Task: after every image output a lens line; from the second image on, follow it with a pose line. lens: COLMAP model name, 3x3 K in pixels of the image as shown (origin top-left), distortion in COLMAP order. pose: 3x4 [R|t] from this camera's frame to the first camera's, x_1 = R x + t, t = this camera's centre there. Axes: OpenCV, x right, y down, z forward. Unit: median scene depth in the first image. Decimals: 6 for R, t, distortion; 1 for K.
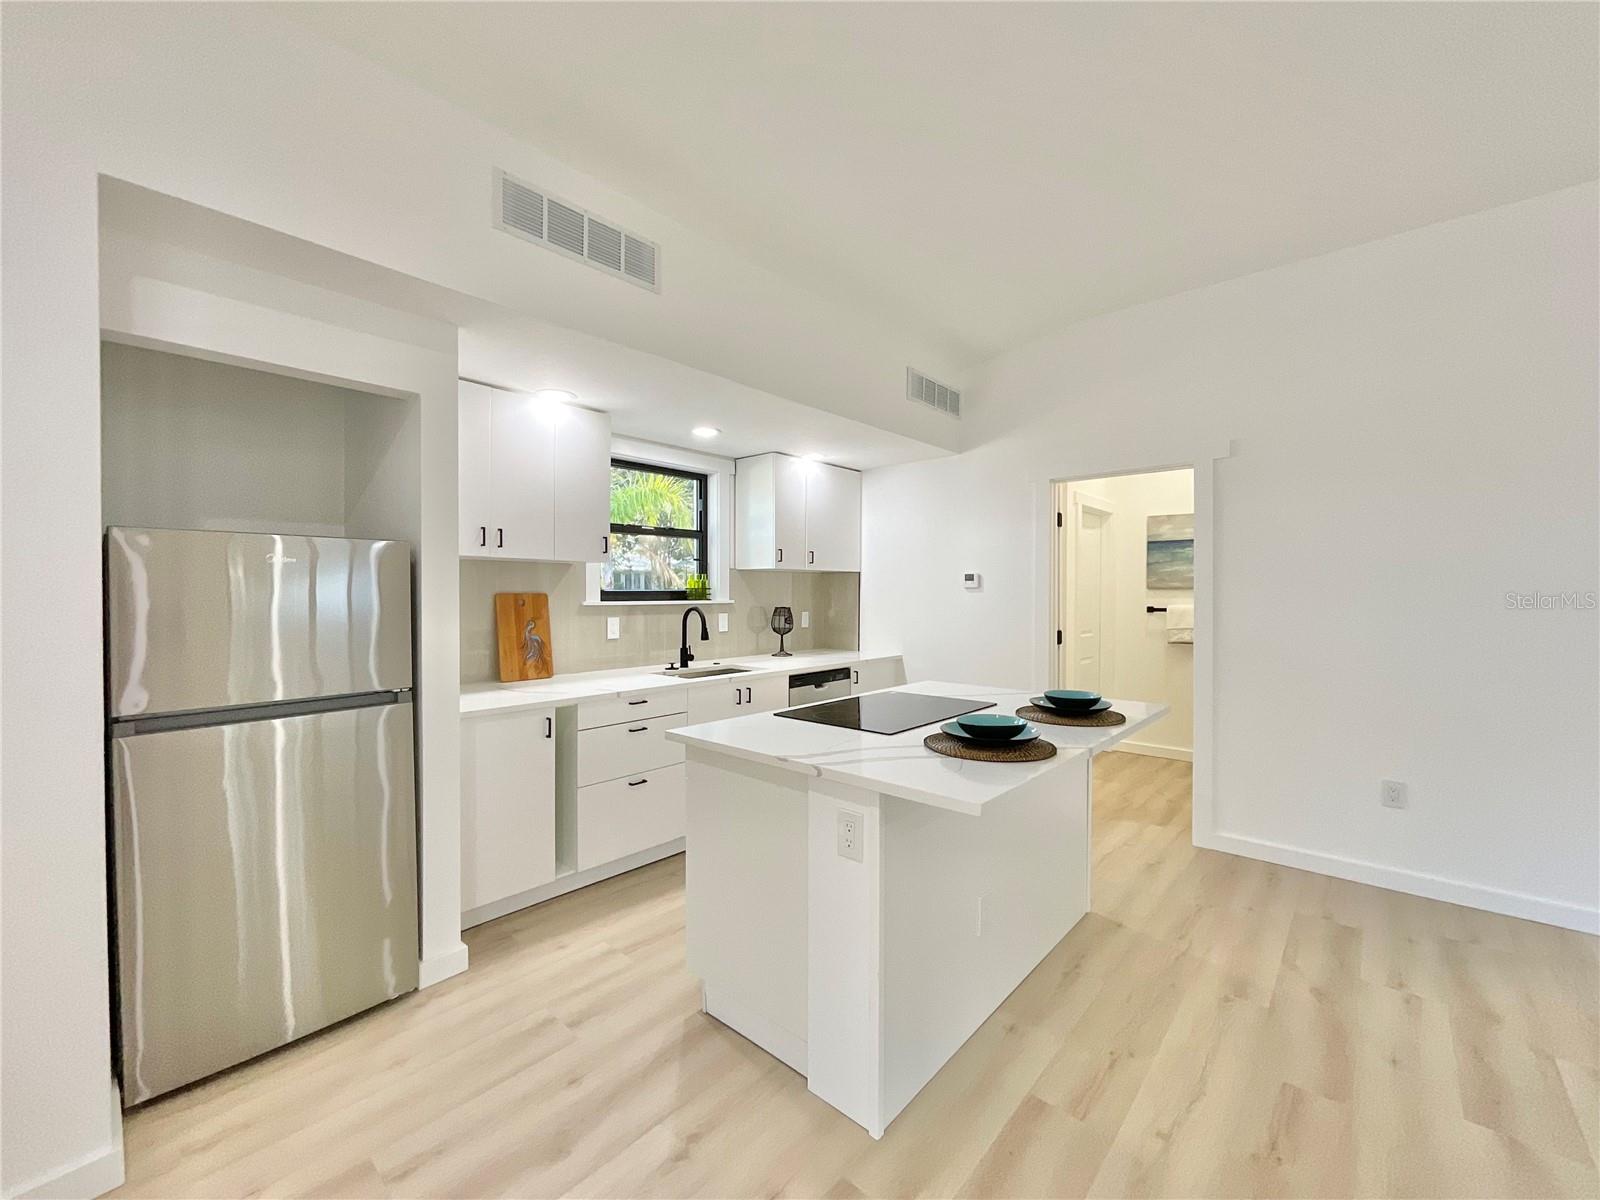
lens RADIAL K [[647.4, 0, 802.5], [0, 647.4, 595.3], [0, 0, 1]] dist [-0.002041, 0.000124]
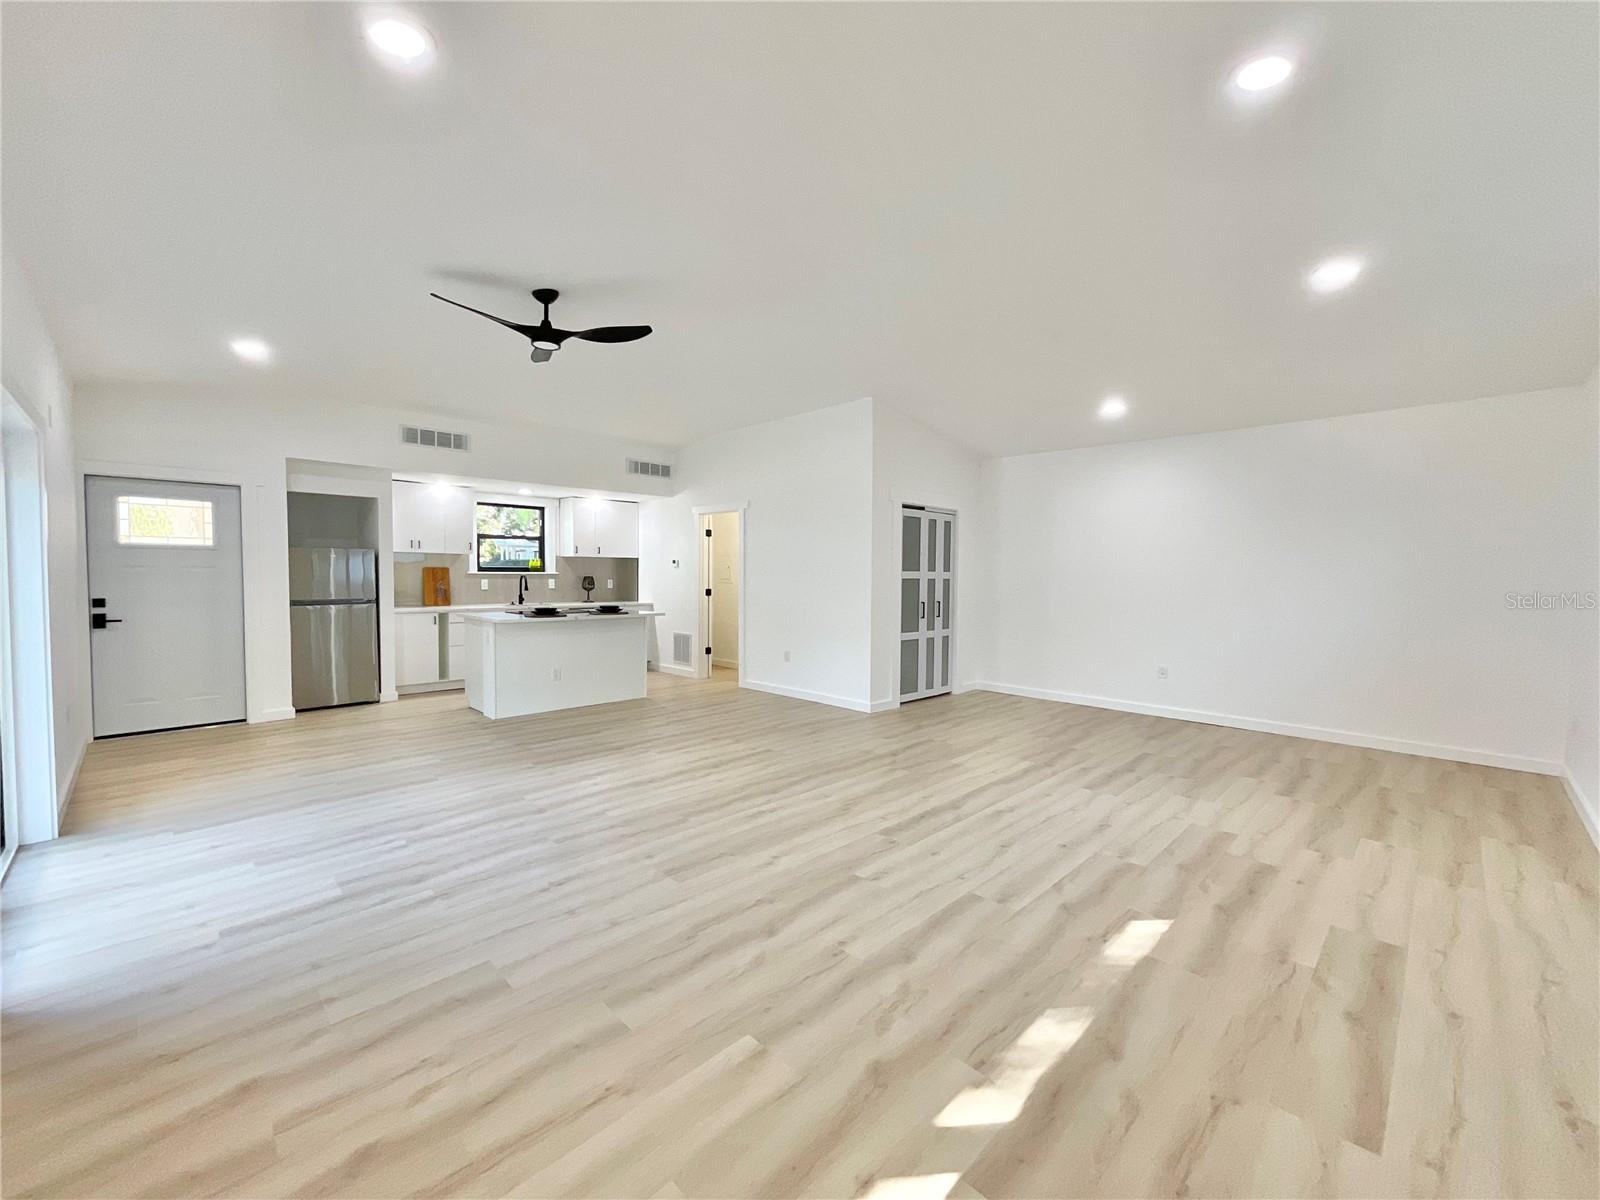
lens RADIAL K [[647.4, 0, 798.2], [0, 647.4, 594.6], [0, 0, 1]] dist [-0.002041, 0.000124]
pose [[0.998065, 0.010229, -0.061337, 0.798883], [-0.008390, 0.999510, 0.030168, 0.010482], [0.061616, -0.029595, 0.997661, -0.972011]]
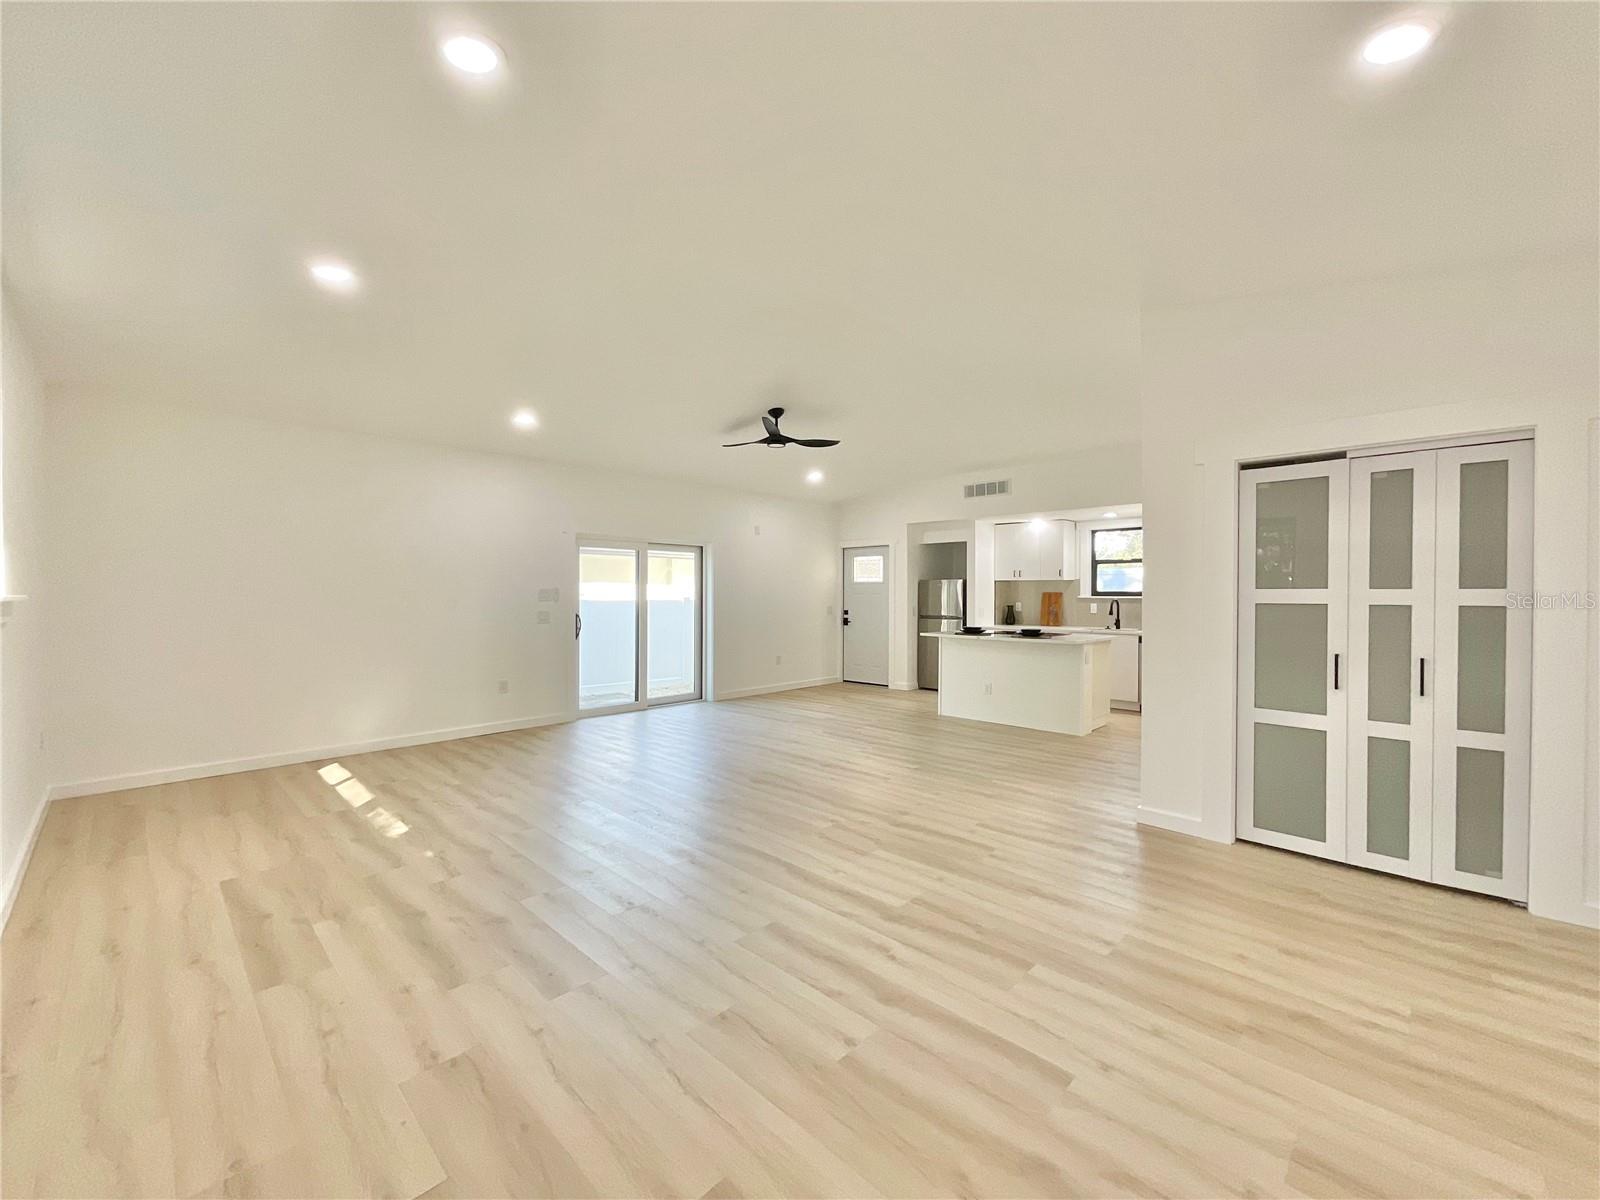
lens RADIAL K [[647.4, 0, 803.0], [0, 647.4, 595.9], [0, 0, 1]] dist [-0.002041, 0.000124]
pose [[-0.038285, 0.001518, -0.999266, 1.813983], [-0.005721, 0.999982, 0.001738, 0.009496], [0.999250, 0.005783, -0.038275, 0.088363]]
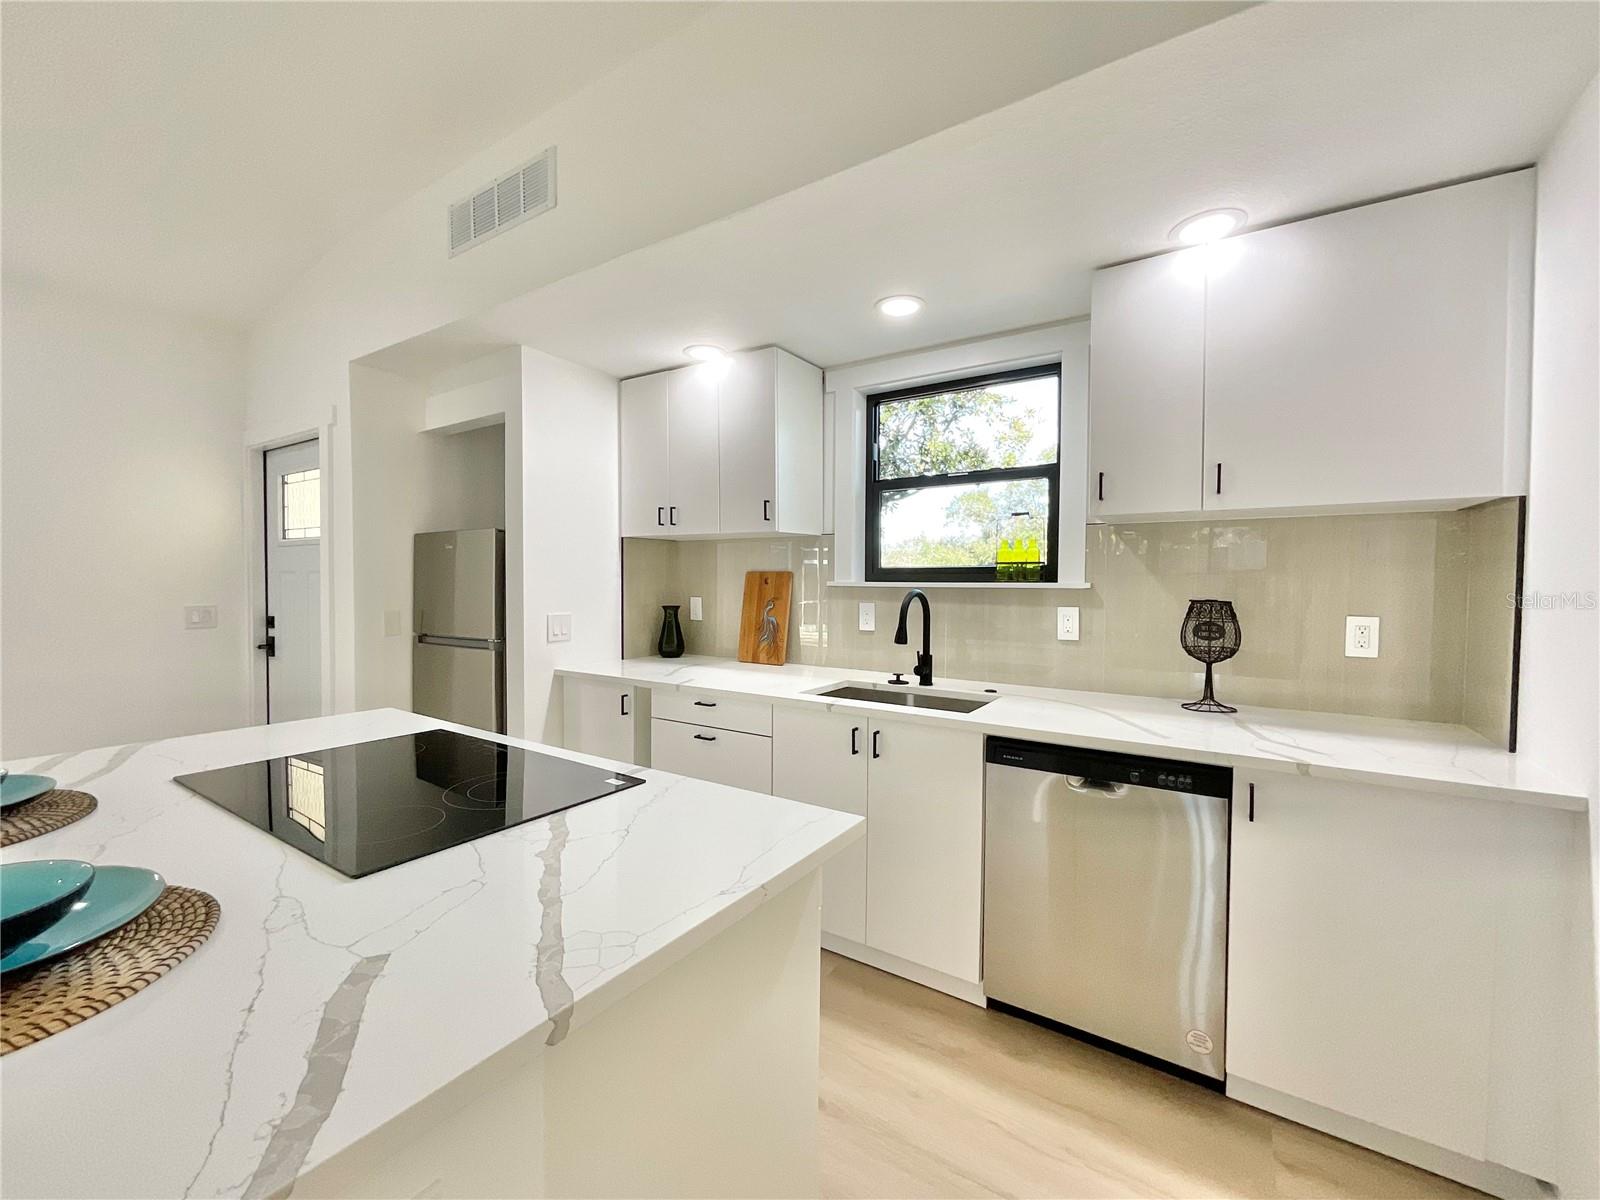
lens RADIAL K [[647.4, 0, 803.4], [0, 647.4, 593.4], [0, 0, 1]] dist [-0.002041, 0.000124]
pose [[0.150533, 0.016020, -0.988475, 0.417426], [-0.011996, 0.999825, 0.014377, 0.012261], [0.988532, 0.009693, 0.150699, 0.754614]]
